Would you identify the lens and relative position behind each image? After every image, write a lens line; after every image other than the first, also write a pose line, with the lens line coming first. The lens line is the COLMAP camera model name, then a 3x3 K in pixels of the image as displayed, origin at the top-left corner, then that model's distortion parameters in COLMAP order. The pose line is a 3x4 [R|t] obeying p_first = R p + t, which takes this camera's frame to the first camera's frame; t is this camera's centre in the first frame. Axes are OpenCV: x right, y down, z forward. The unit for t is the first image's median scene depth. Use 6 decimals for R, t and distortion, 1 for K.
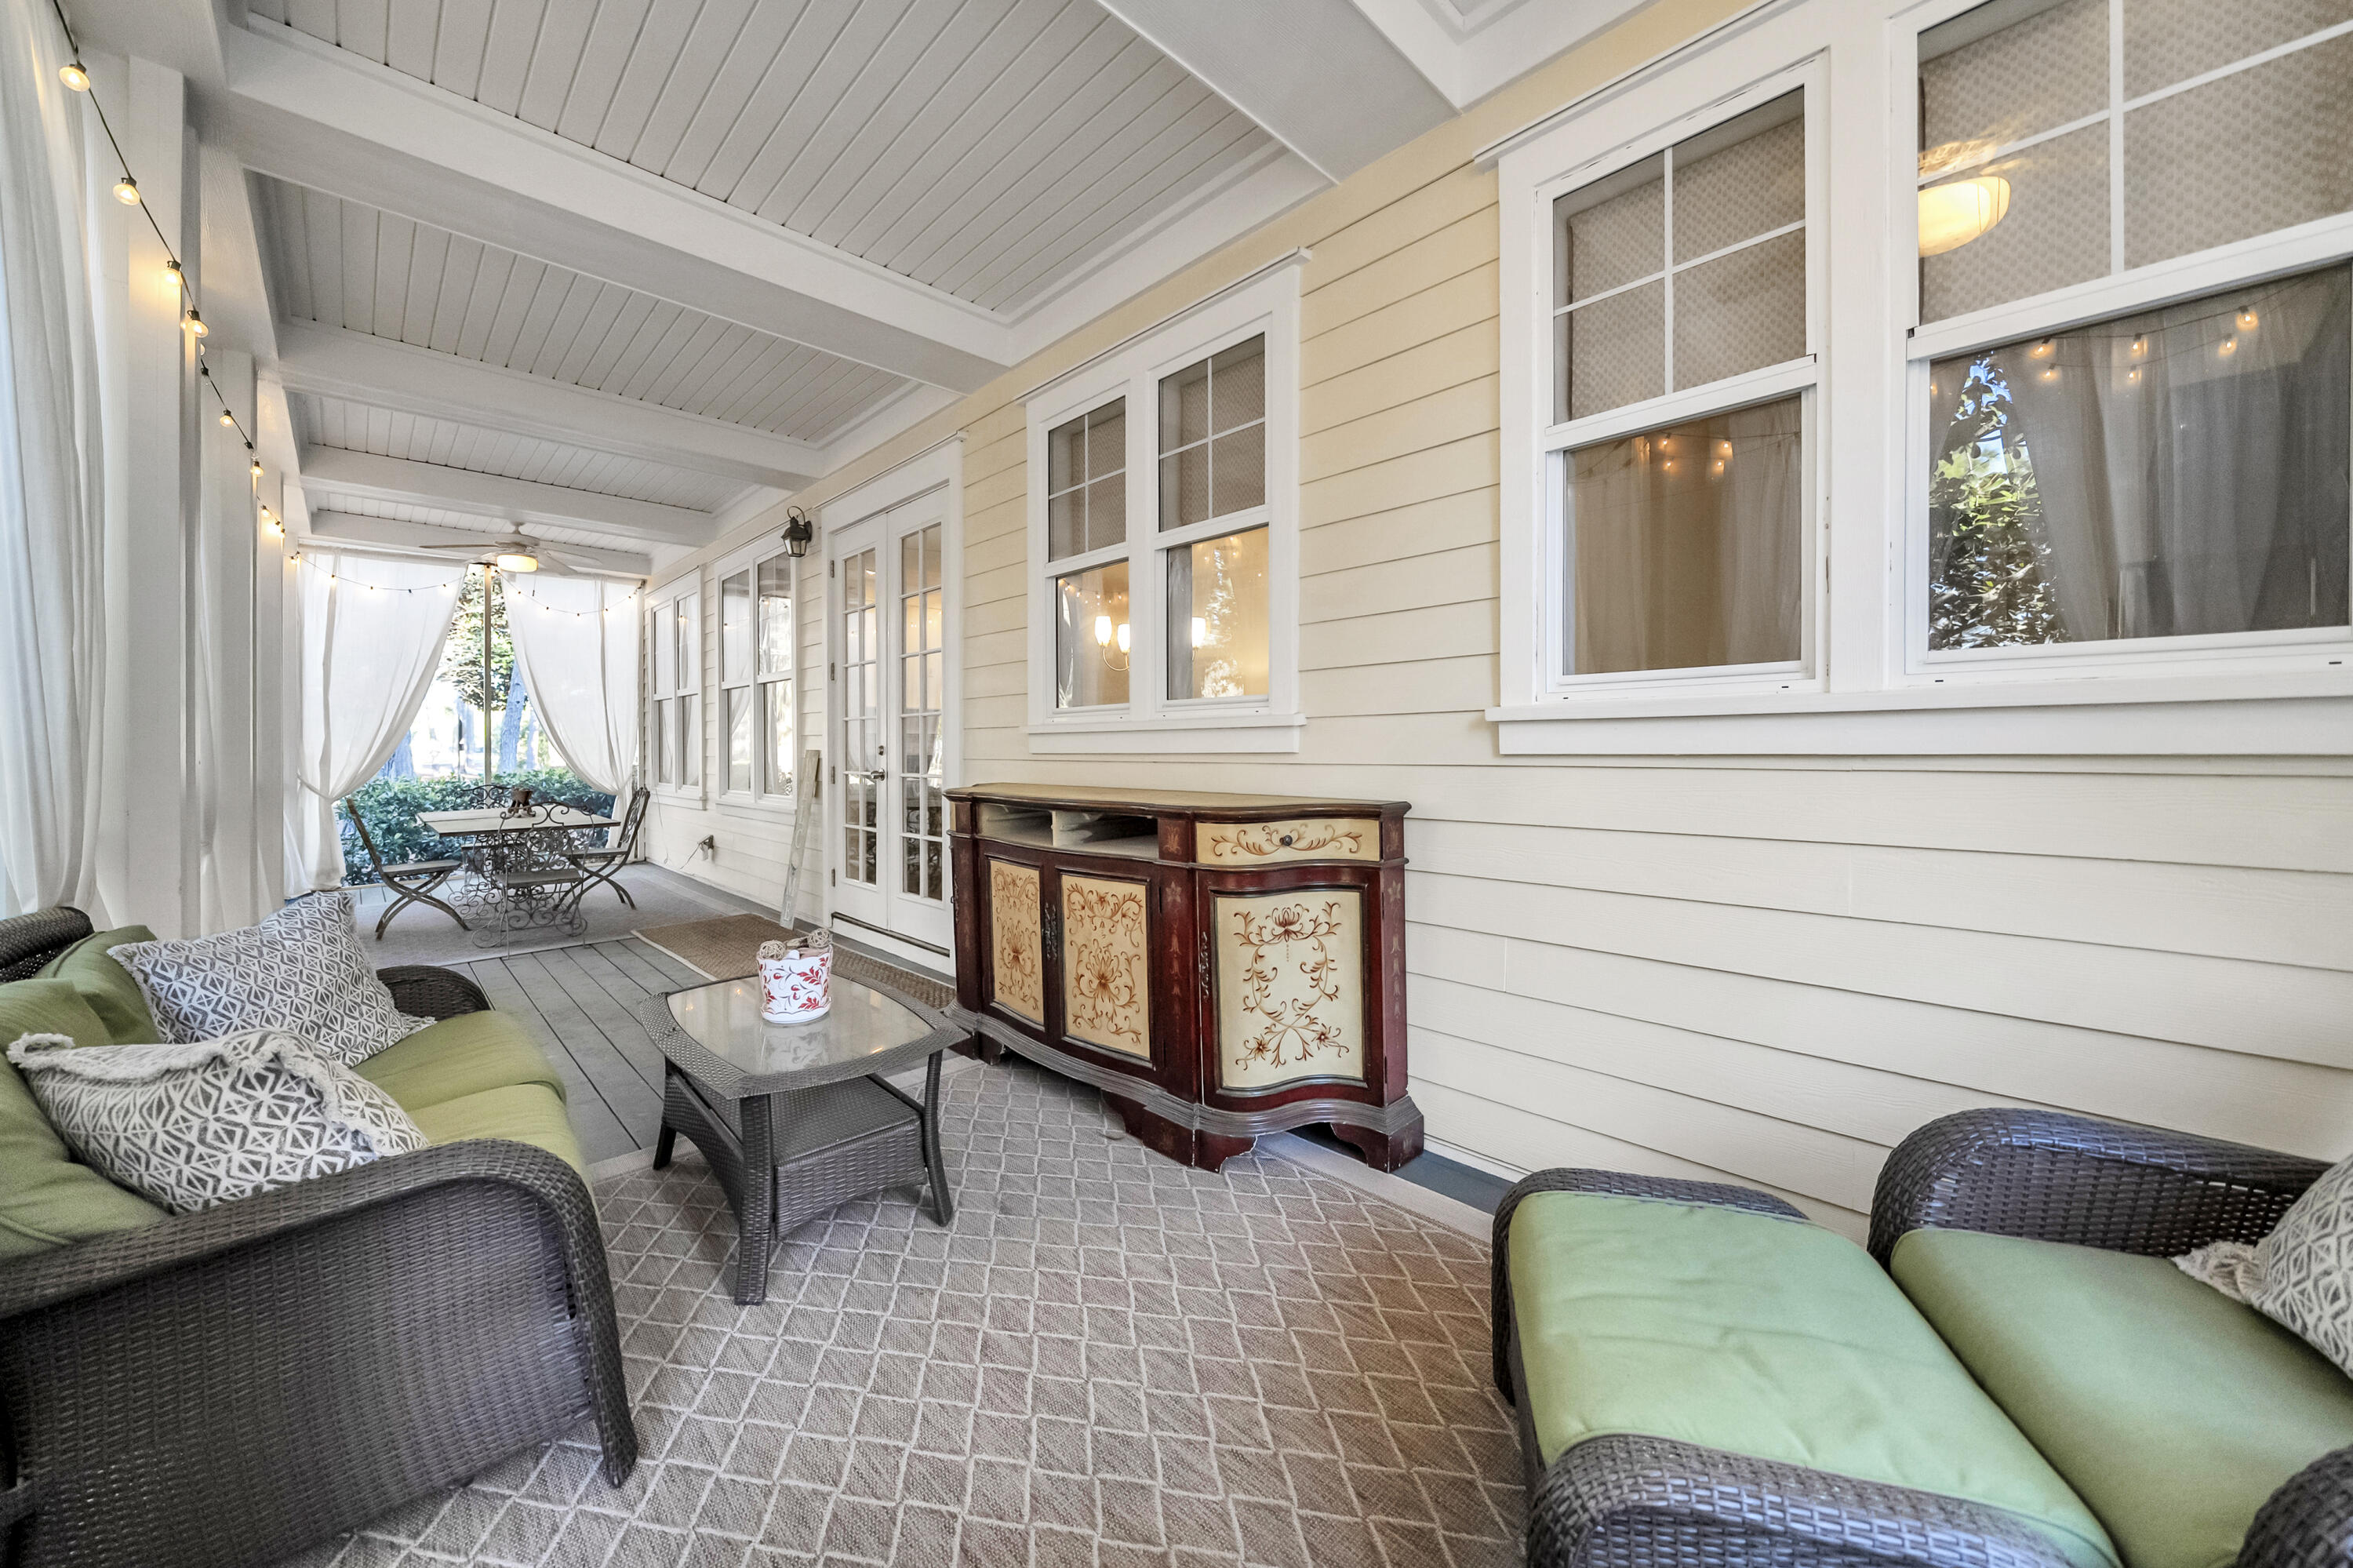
lens RADIAL K [[864.1, 0, 1178.0], [0, 864.1, 755.3], [0, 0, 1]] dist [0.000293, 0.000043]
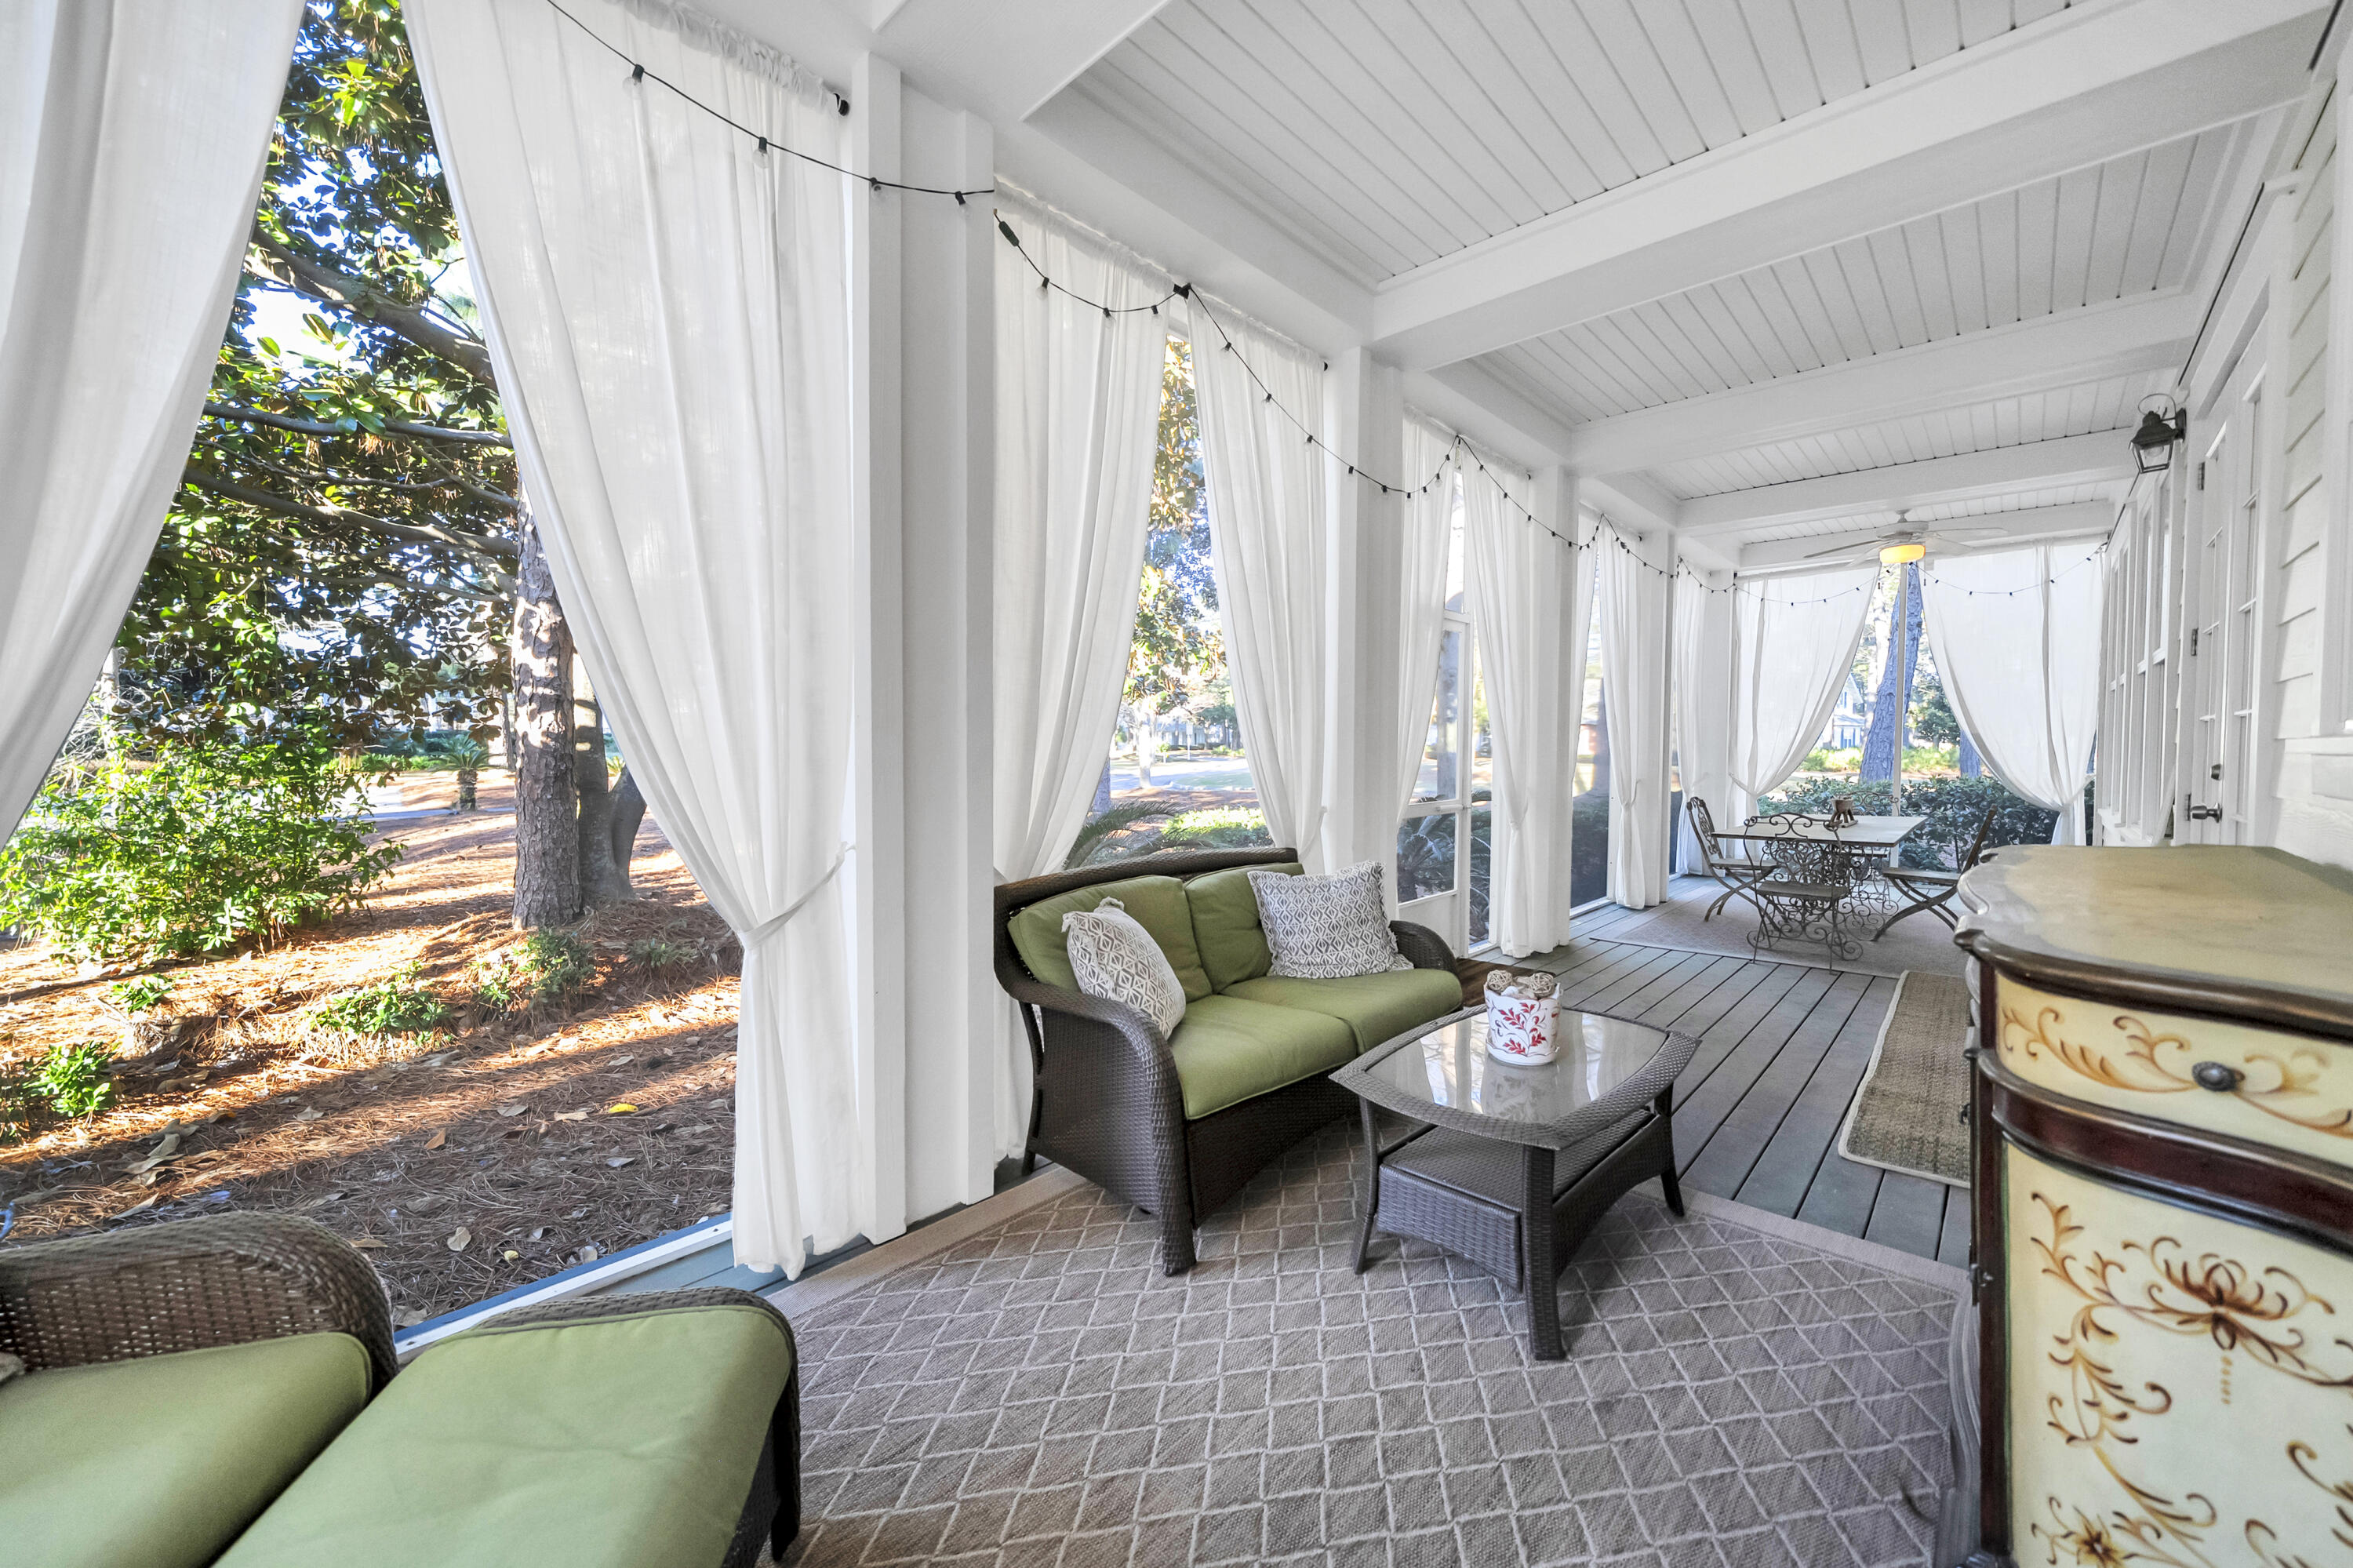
lens RADIAL K [[889.2, 0, 1175.4], [0, 889.2, 772.1], [0, 0, 1]] dist [-0.000062, 0.000168]
pose [[0.042975, 0.034651, -0.998475, 0.479417], [-0.009226, 0.999370, 0.034285, -0.040898], [0.999034, 0.007738, 0.043267, 0.531015]]
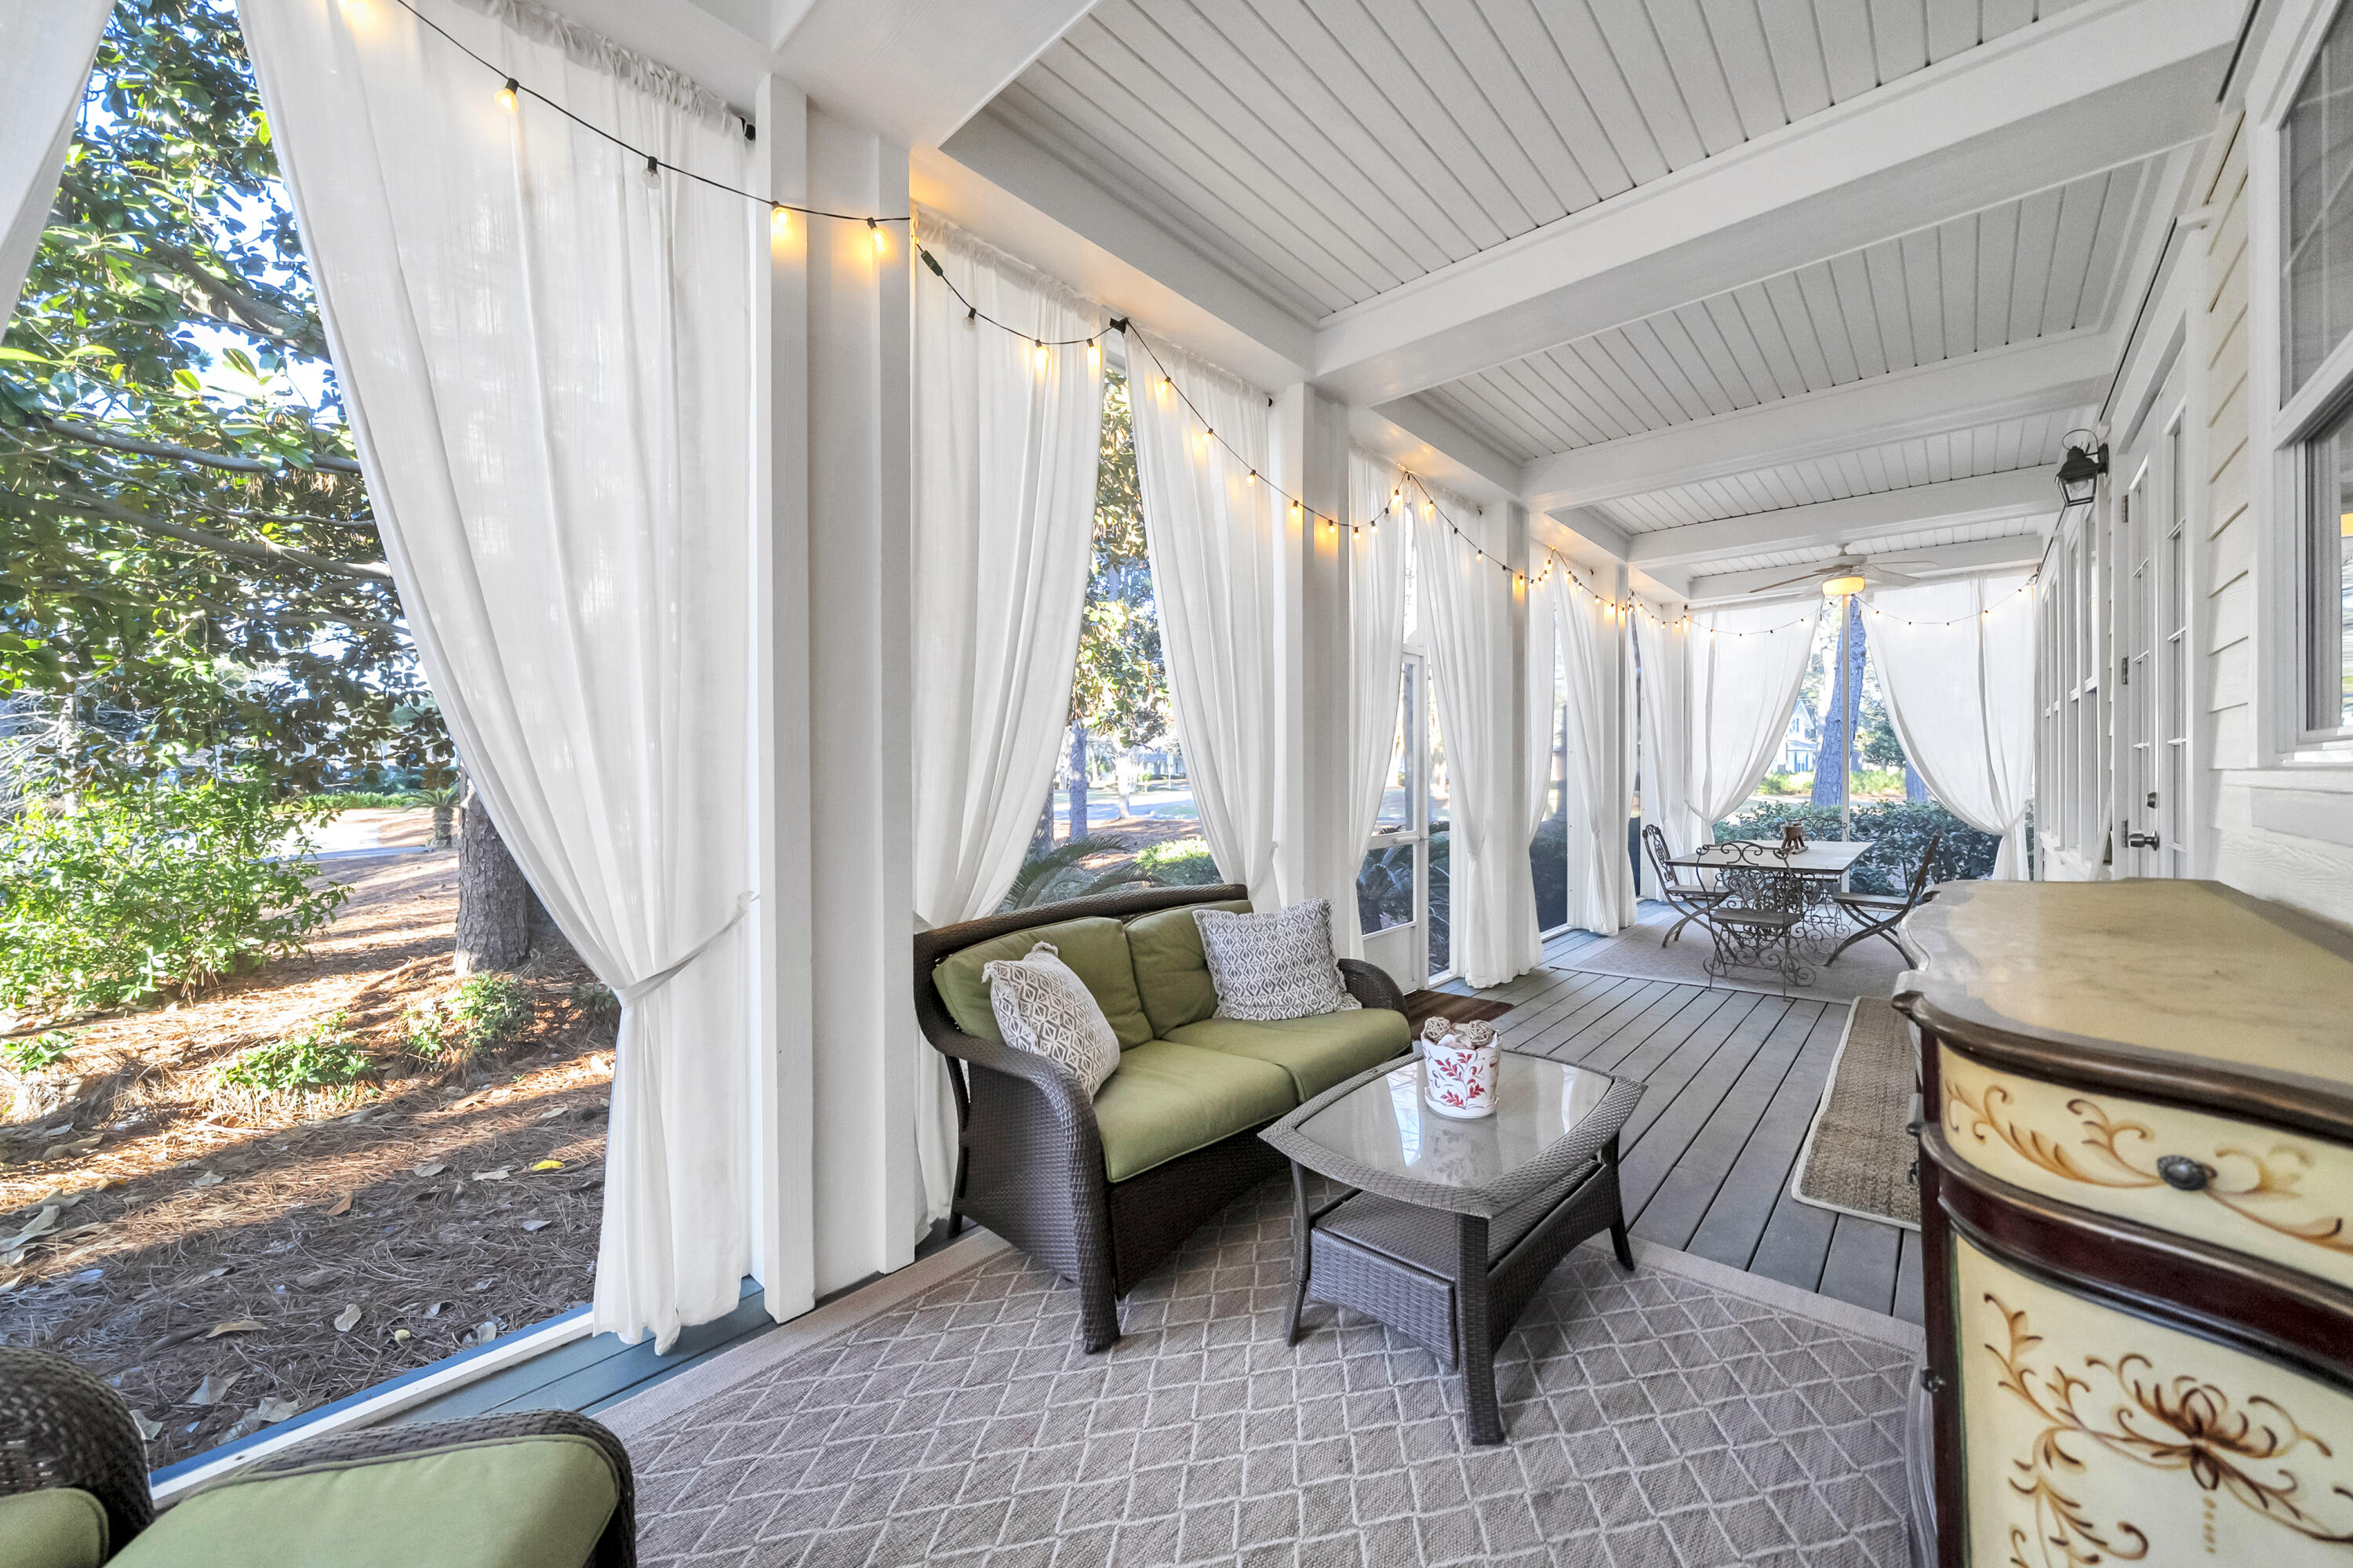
lens RADIAL K [[865.4, 0, 1178.8], [0, 865.4, 777.4], [0, 0, 1]] dist [-0.000600, 0.000257]
pose [[0.066341, 0.007410, -0.997770, 0.421087], [-0.000292, 0.999973, 0.007407, -0.052312], [0.997797, -0.000200, 0.066341, 0.595164]]
